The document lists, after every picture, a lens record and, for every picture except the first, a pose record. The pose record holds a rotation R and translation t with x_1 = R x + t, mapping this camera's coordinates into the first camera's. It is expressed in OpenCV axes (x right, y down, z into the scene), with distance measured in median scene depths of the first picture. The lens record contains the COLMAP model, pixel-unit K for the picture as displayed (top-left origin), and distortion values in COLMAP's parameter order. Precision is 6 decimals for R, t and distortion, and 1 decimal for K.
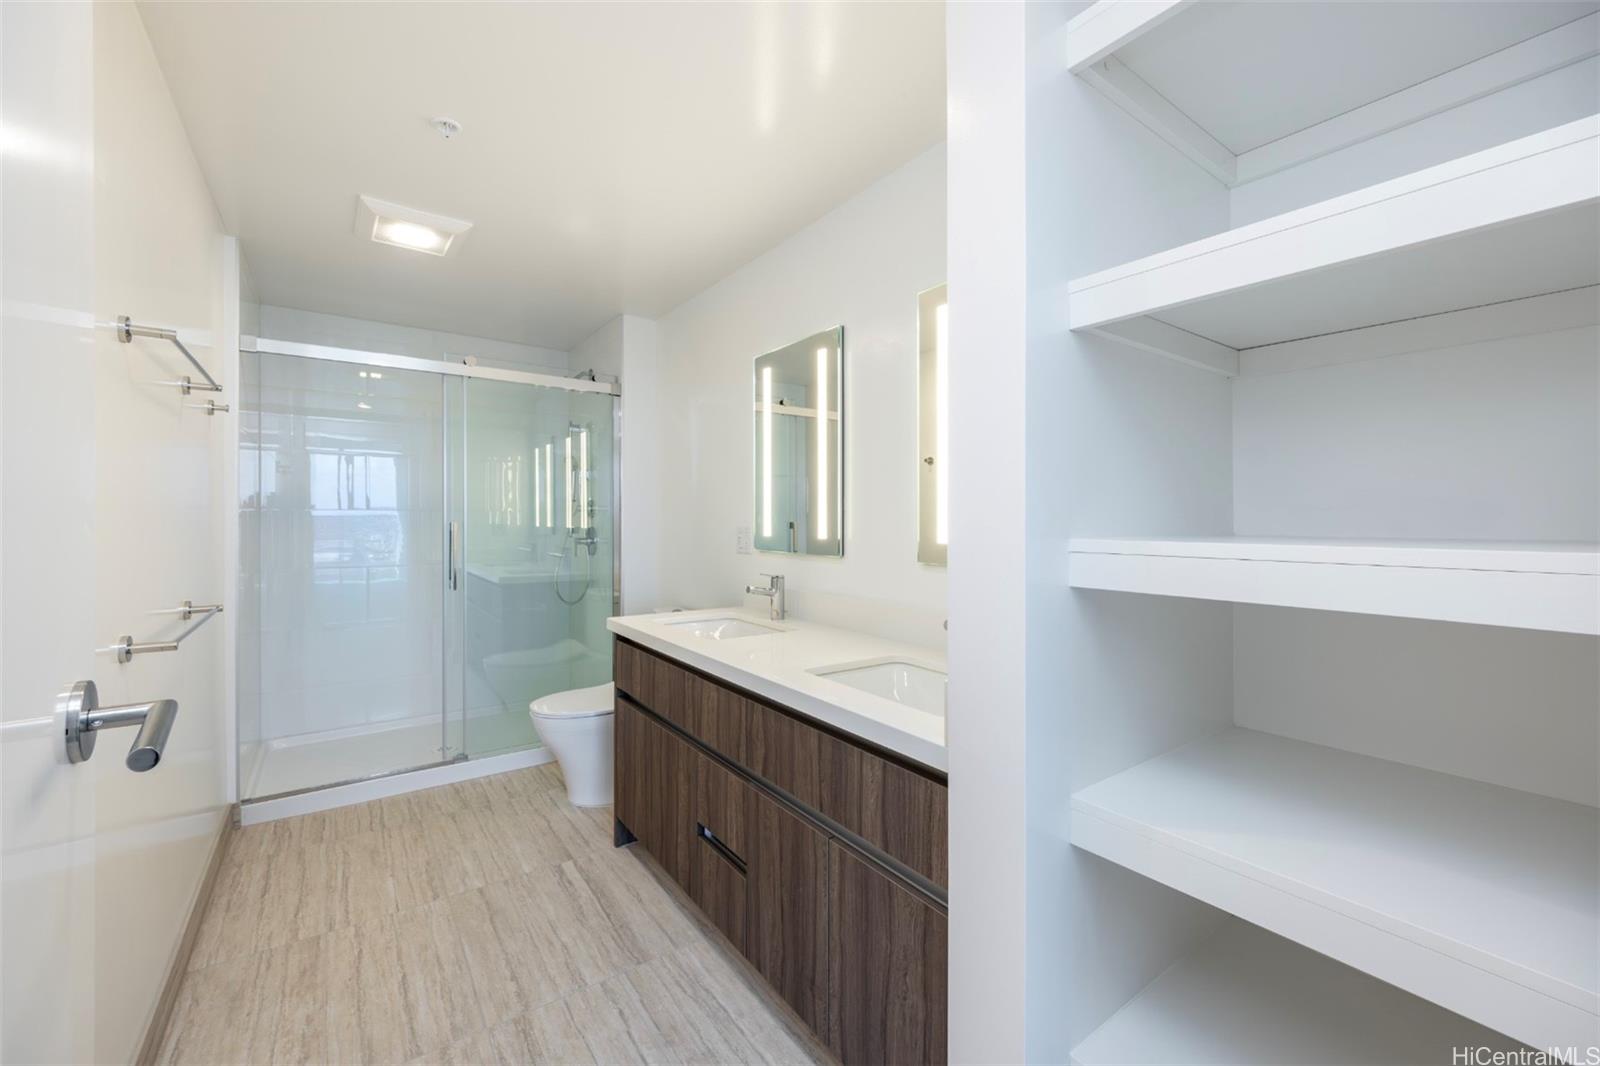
lens RADIAL K [[631.6, 0, 808.8], [0, 631.6, 541.5], [0, 0, 1]] dist [-0.005121, 0.001667]
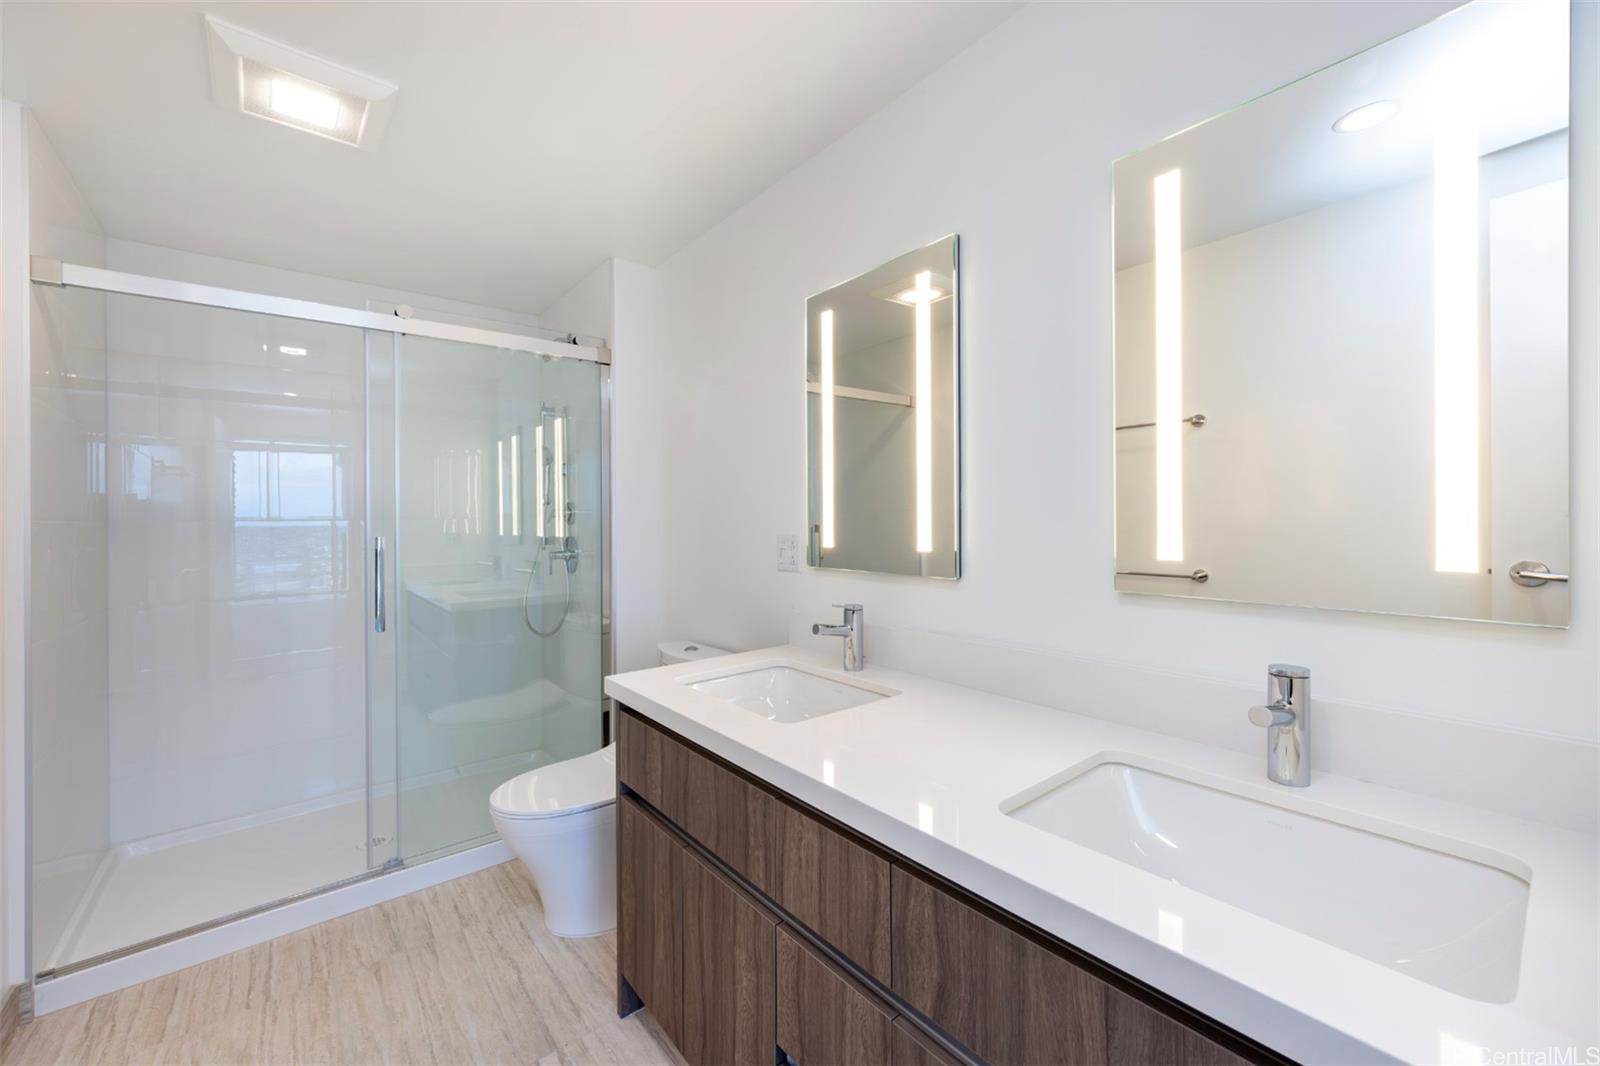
lens RADIAL K [[631.6, 0, 795.6], [0, 631.6, 518.0], [0, 0, 1]] dist [-0.005121, 0.001667]
pose [[0.999424, -0.019146, 0.028009, -0.127860], [0.020082, 0.999235, -0.033550, -0.019838], [-0.027346, 0.034093, 0.999044, 0.306510]]
